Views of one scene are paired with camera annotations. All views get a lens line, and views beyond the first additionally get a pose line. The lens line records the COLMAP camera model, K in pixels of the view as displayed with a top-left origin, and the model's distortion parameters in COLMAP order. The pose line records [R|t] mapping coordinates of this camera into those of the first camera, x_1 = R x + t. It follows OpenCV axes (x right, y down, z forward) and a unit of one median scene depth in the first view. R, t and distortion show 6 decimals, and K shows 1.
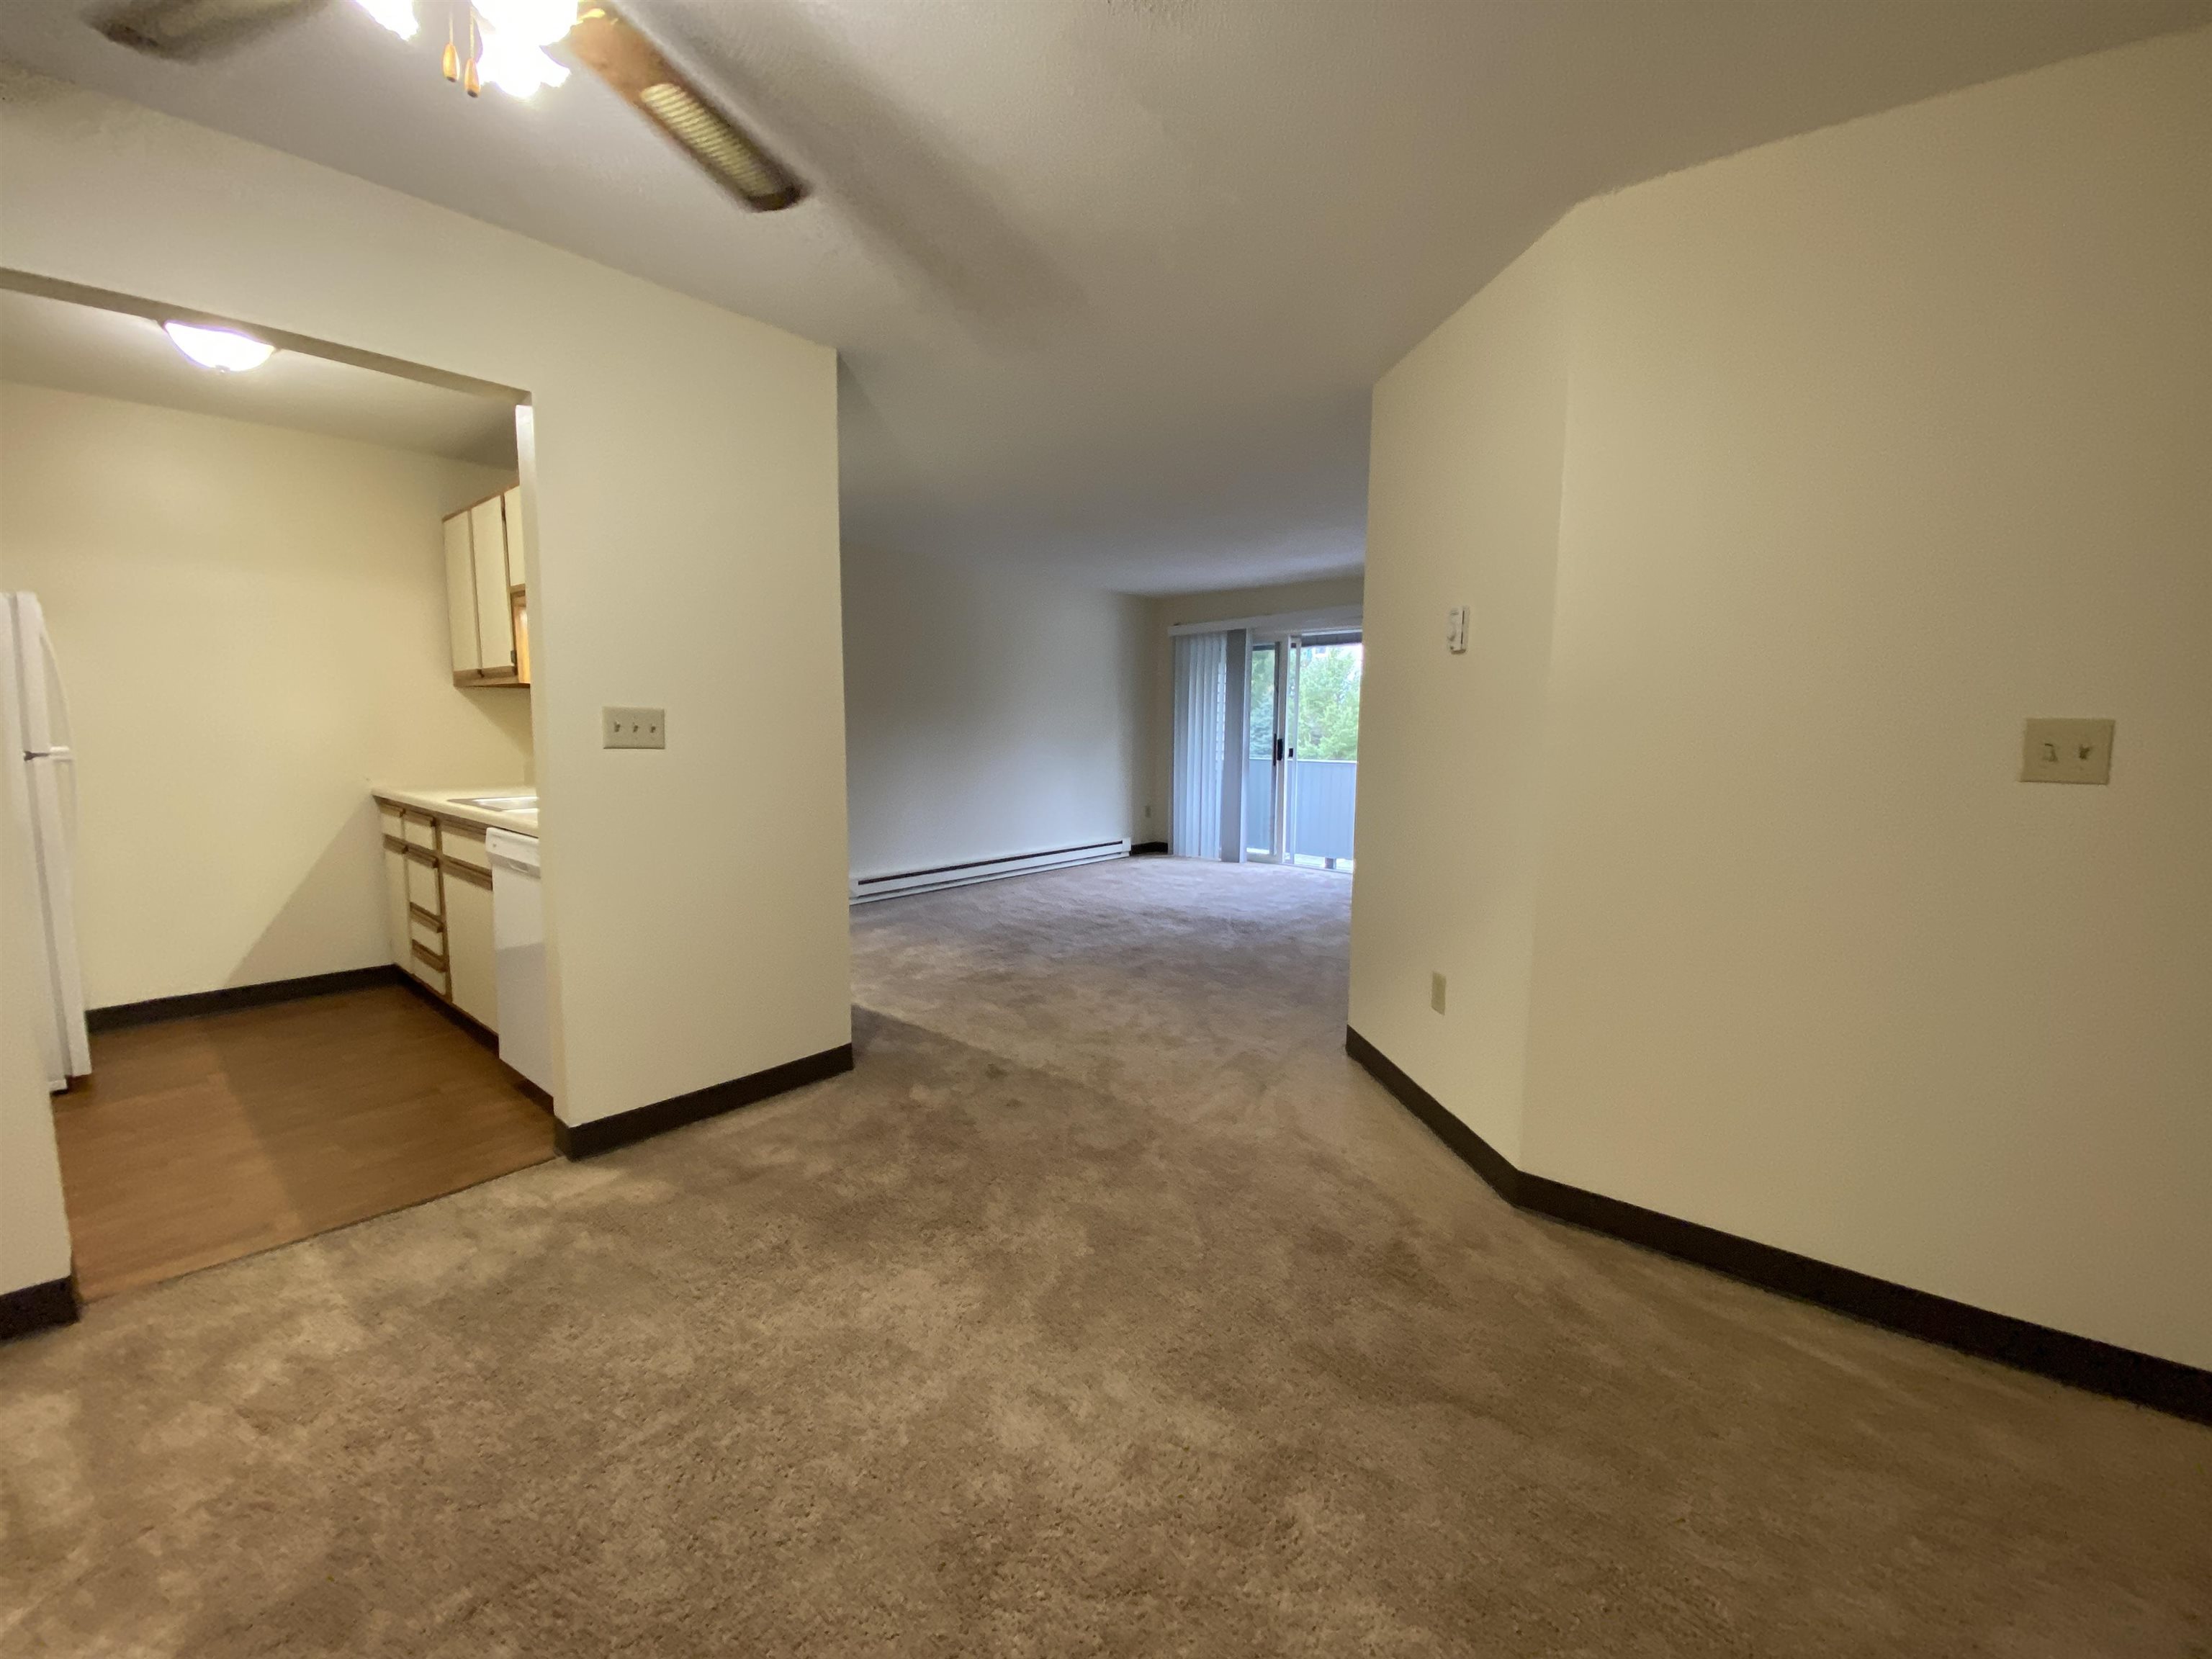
lens RADIAL K [[900.2, 0, 1106.9], [0, 900.2, 819.1], [0, 0, 1]] dist [-0.021854, -0.000472]
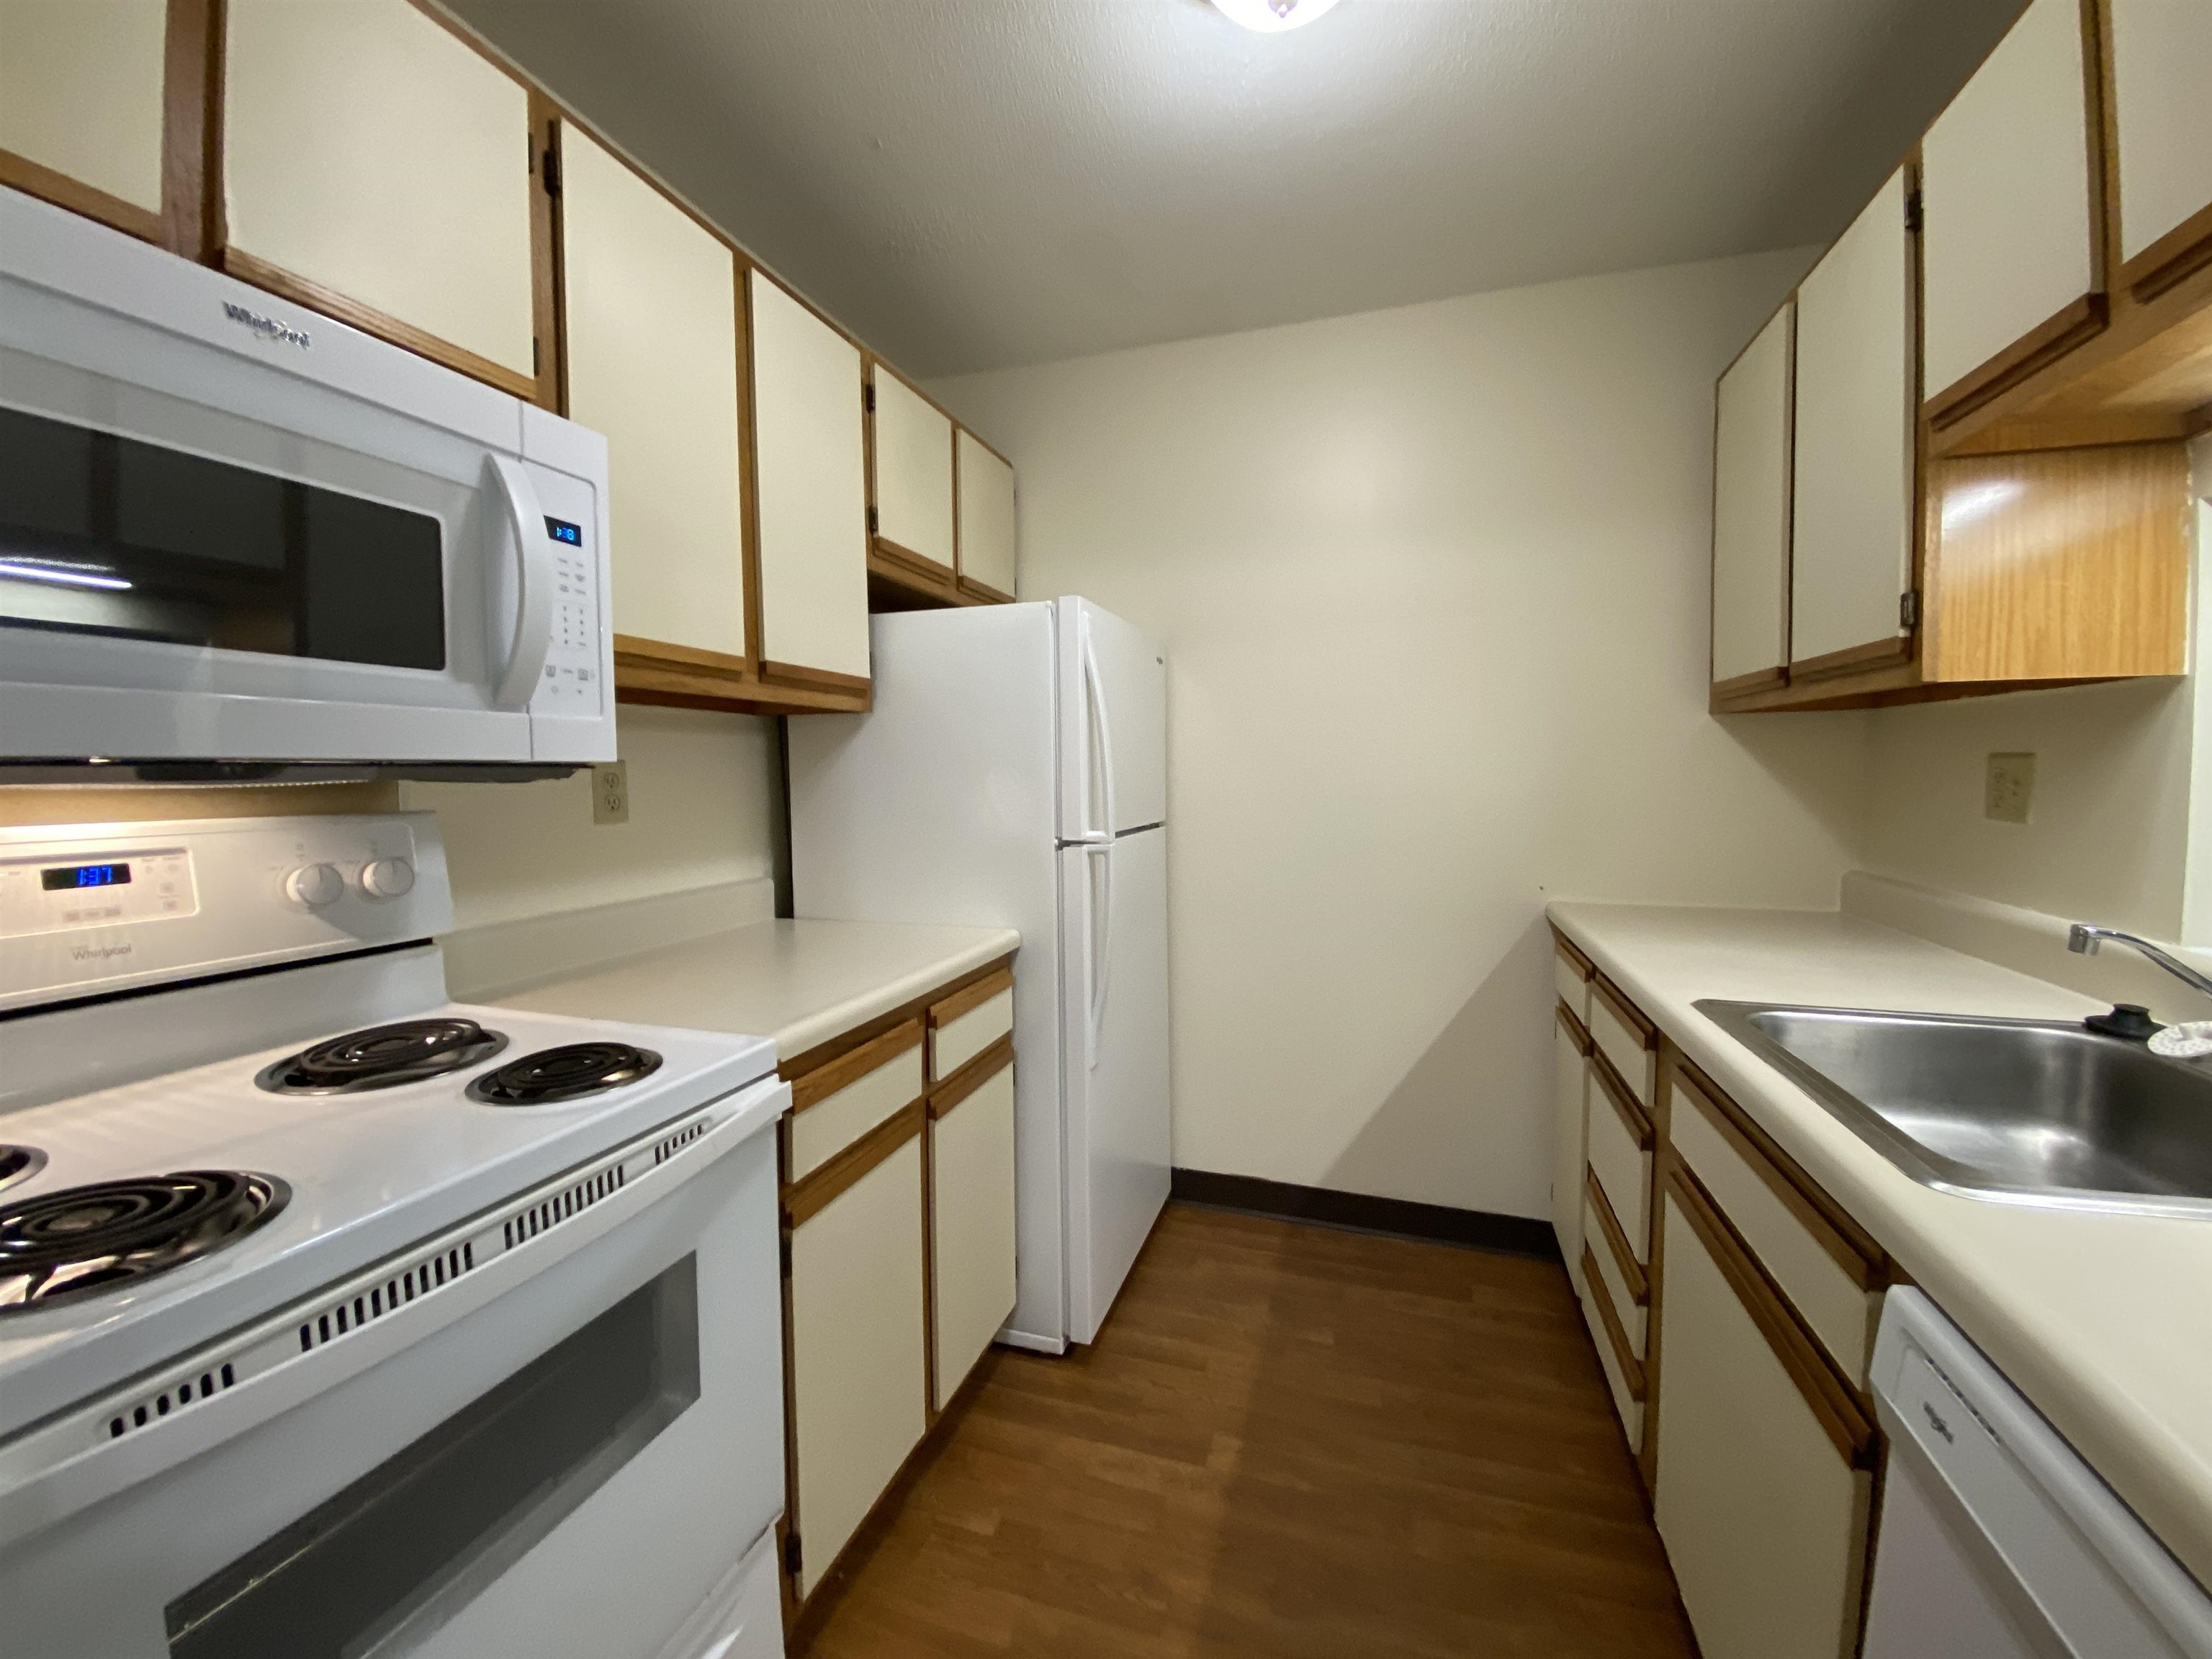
lens RADIAL K [[891.5, 0, 1105.2], [0, 891.5, 806.3], [0, 0, 1]] dist [0.001072, -0.000059]
pose [[0.369591, 0.034643, -0.928549, -0.231081], [-0.086872, 0.996216, 0.002590, -0.039923], [0.925125, 0.079708, 0.371202, 0.295515]]
